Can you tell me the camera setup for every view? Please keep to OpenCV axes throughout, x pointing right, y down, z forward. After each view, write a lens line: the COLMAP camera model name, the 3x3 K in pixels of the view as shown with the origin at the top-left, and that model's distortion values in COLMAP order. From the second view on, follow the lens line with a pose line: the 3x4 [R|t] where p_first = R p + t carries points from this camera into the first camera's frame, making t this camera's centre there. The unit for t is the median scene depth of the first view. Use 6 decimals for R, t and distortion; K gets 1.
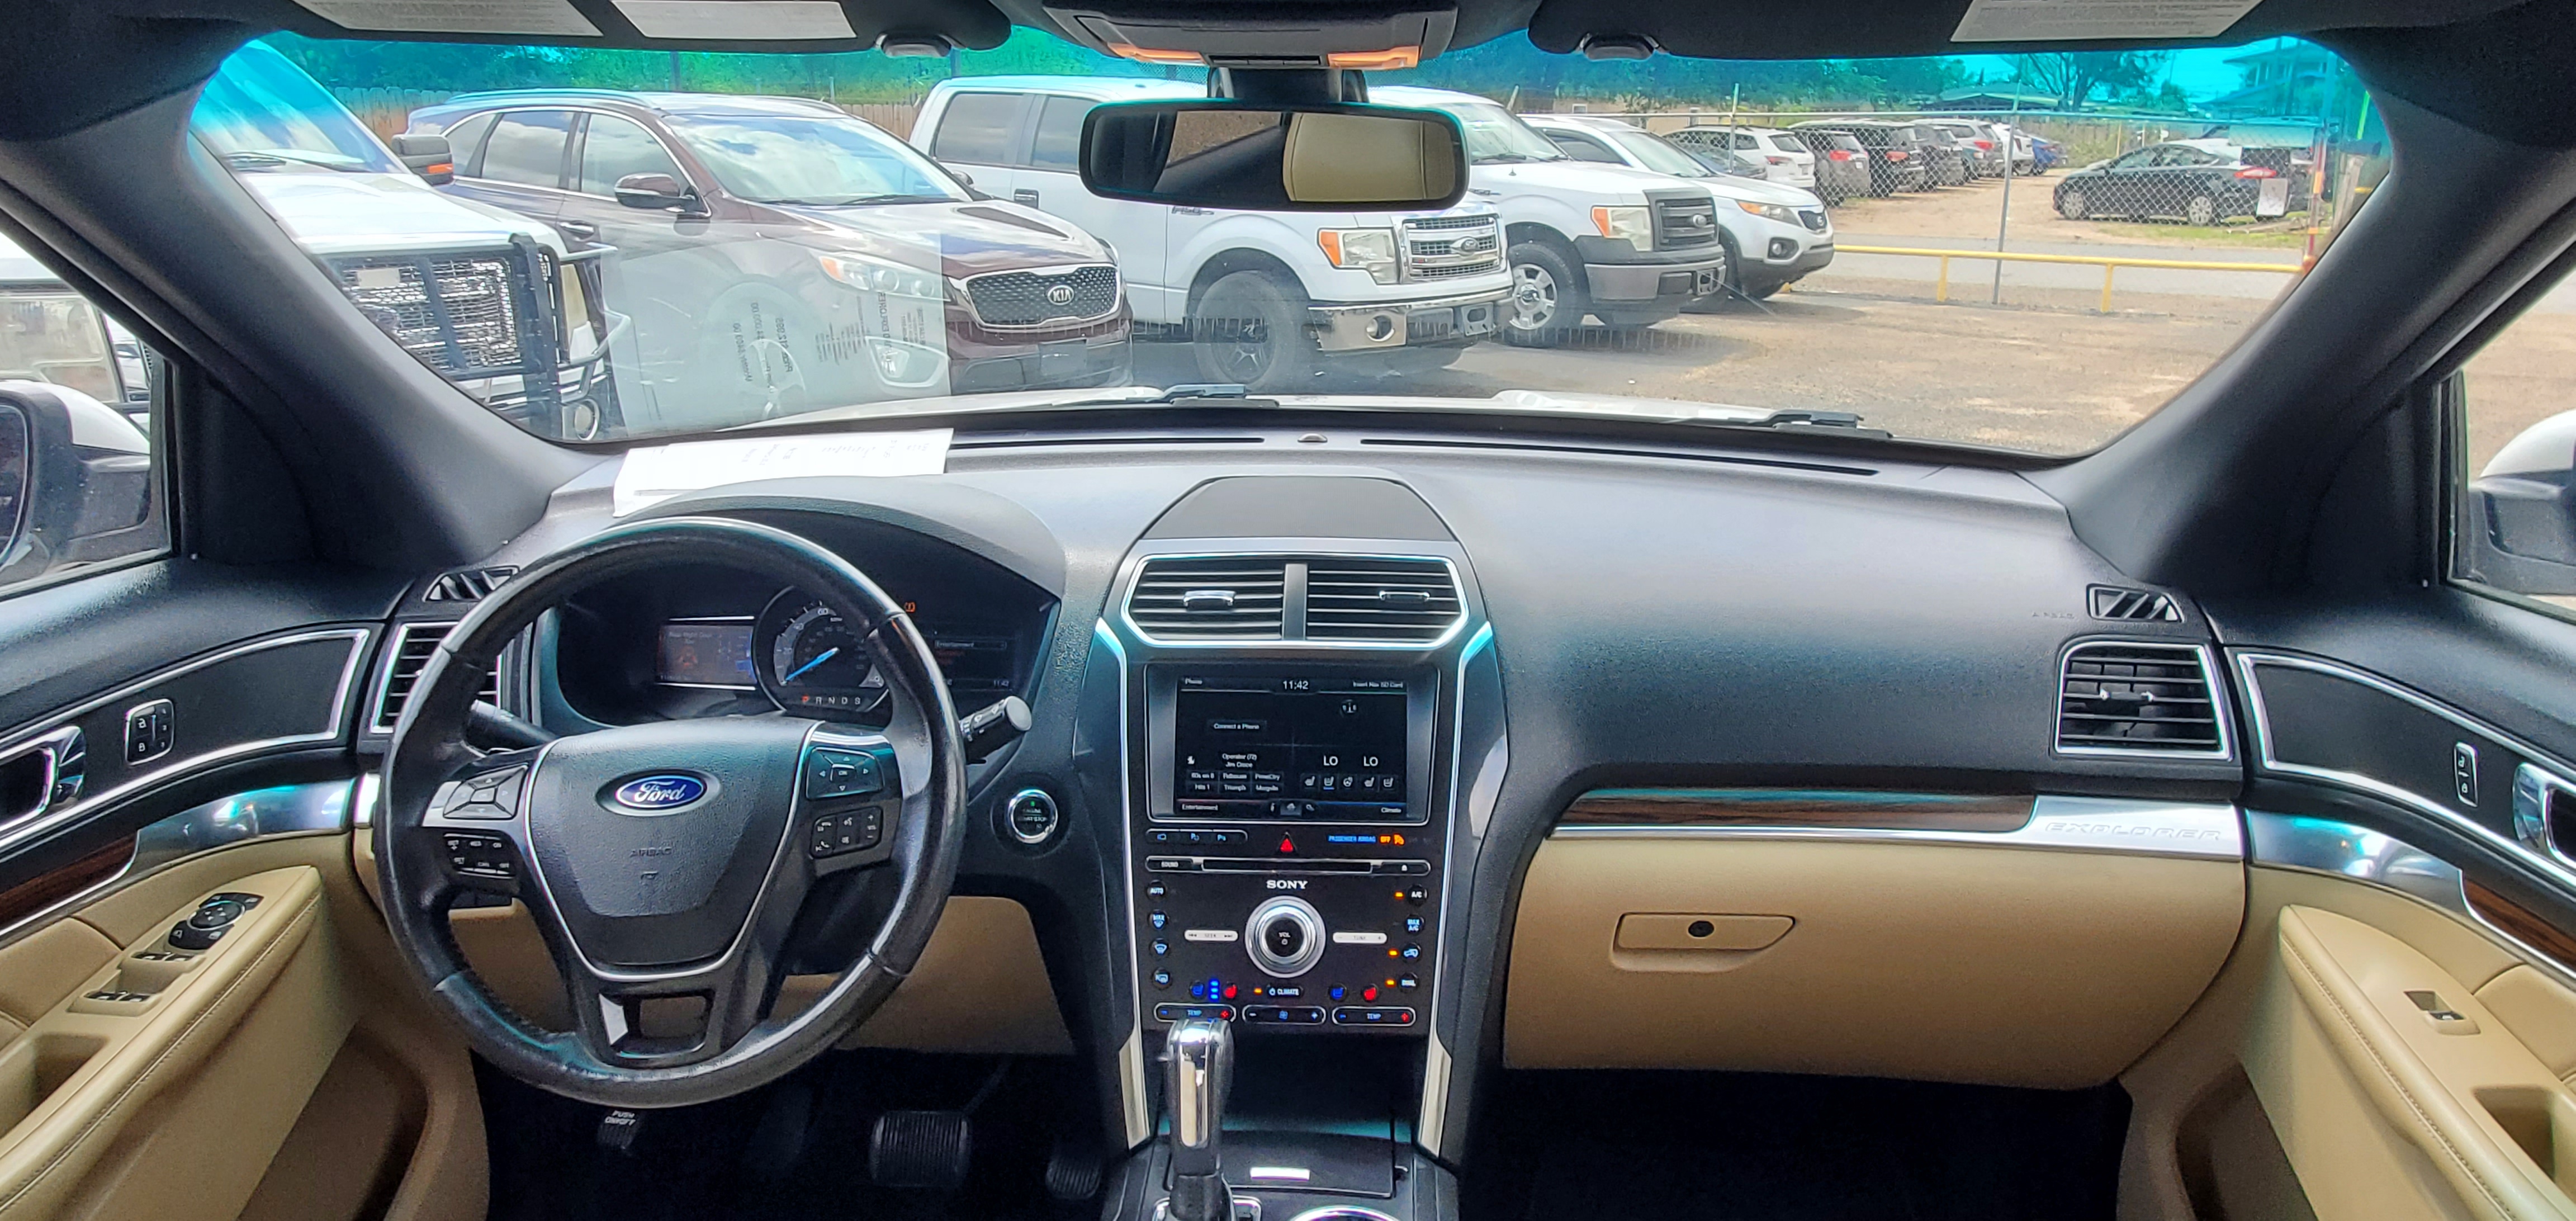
lens RADIAL K [[1656.7, 0, 1288.0], [0, 1656.7, 610.5], [0, 0, 1]] dist [0.000747, 0.000402]
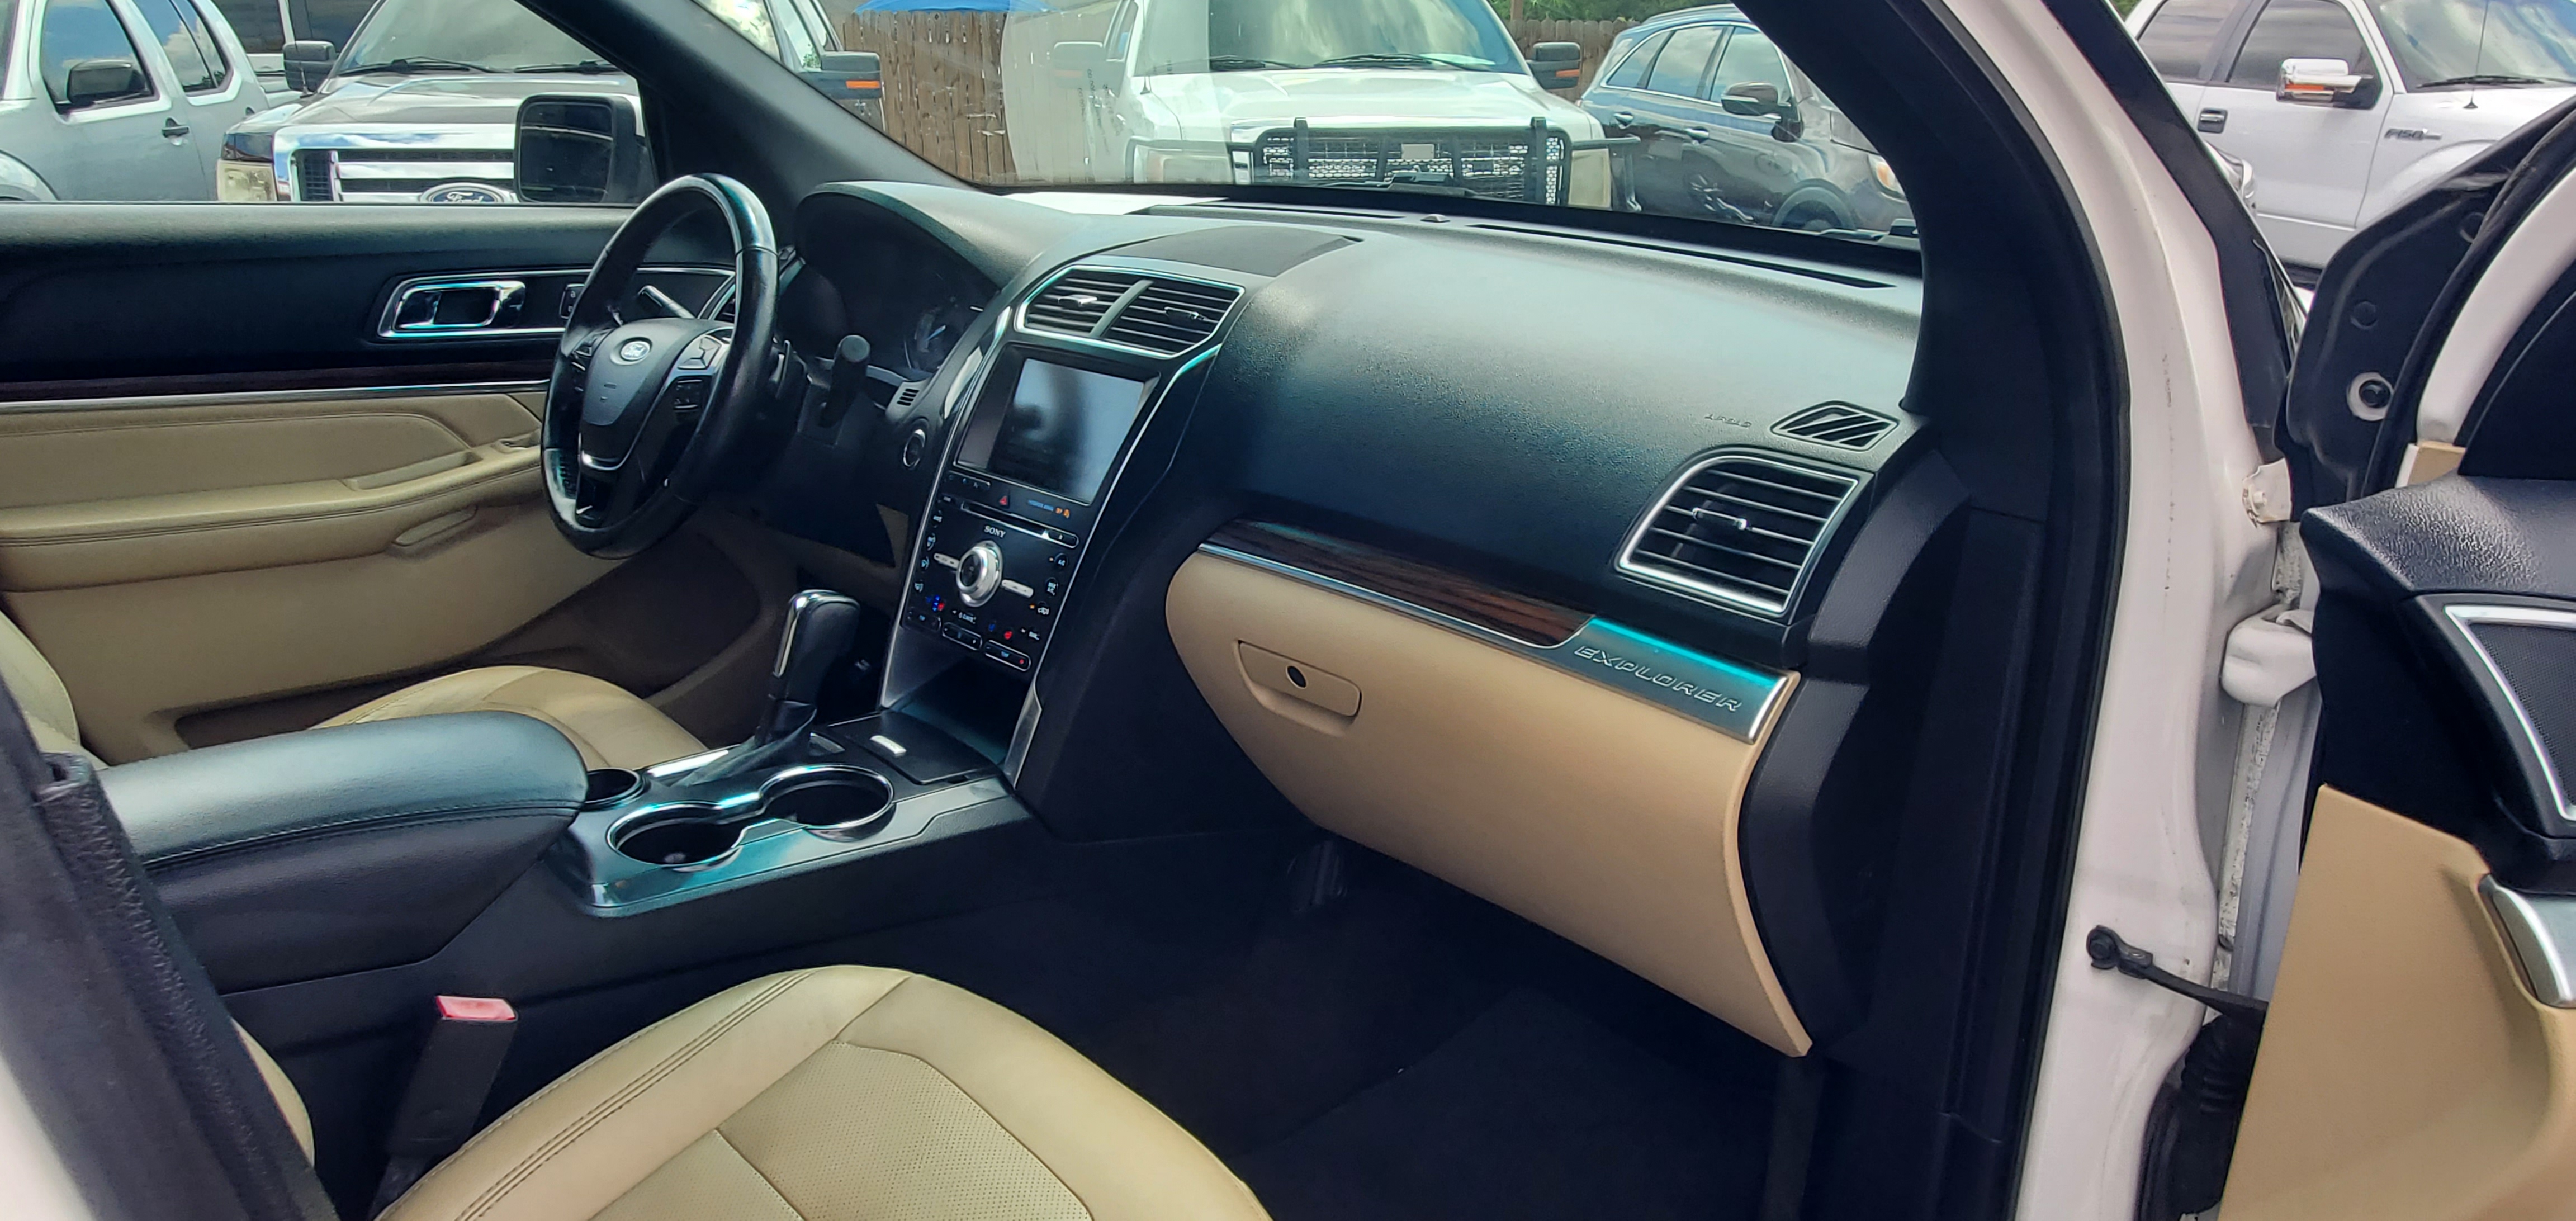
lens RADIAL K [[1656.7, 0, 1288.0], [0, 1656.7, 610.5], [0, 0, 1]] dist [0.000747, 0.000402]
pose [[0.699406, 0.218159, -0.680616, 0.909195], [-0.200446, 0.973932, 0.106196, 0.051747], [0.686041, 0.062152, 0.724903, 0.287037]]
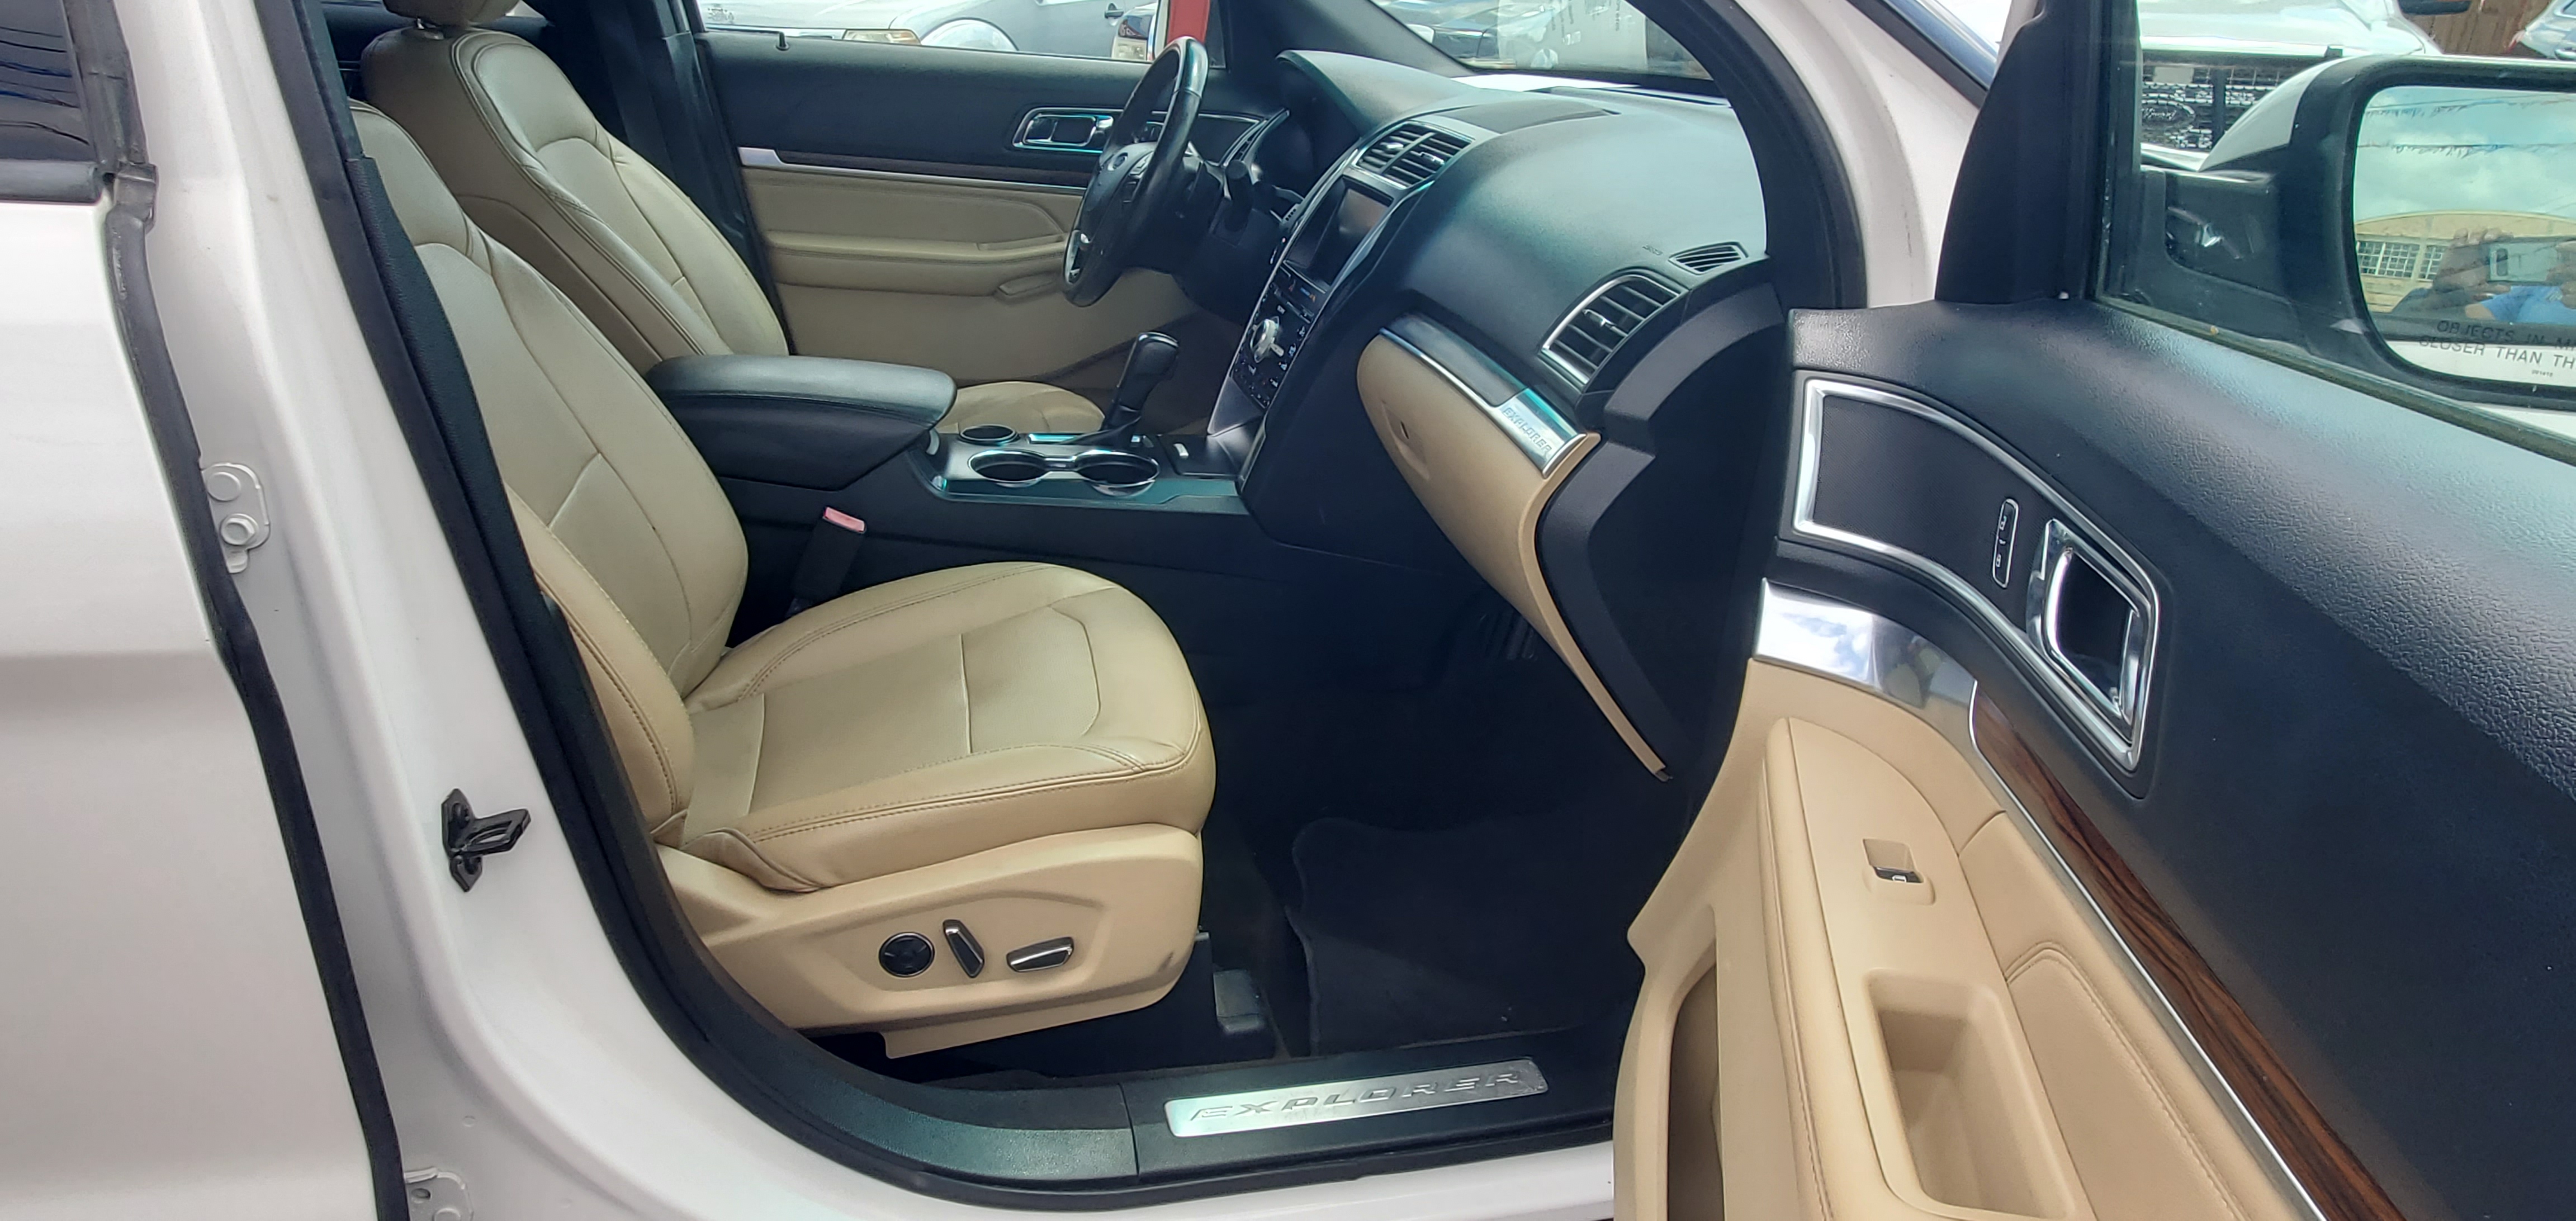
lens RADIAL K [[1675.2, 0, 1288.0], [0, 1675.2, 610.5], [0, 0, 1]] dist [0.039370, -0.000067]
pose [[0.226959, 0.346688, -0.910108, 1.494999], [-0.298092, 0.914373, 0.273975, -0.012753], [0.927163, 0.209115, 0.310870, 0.541488]]
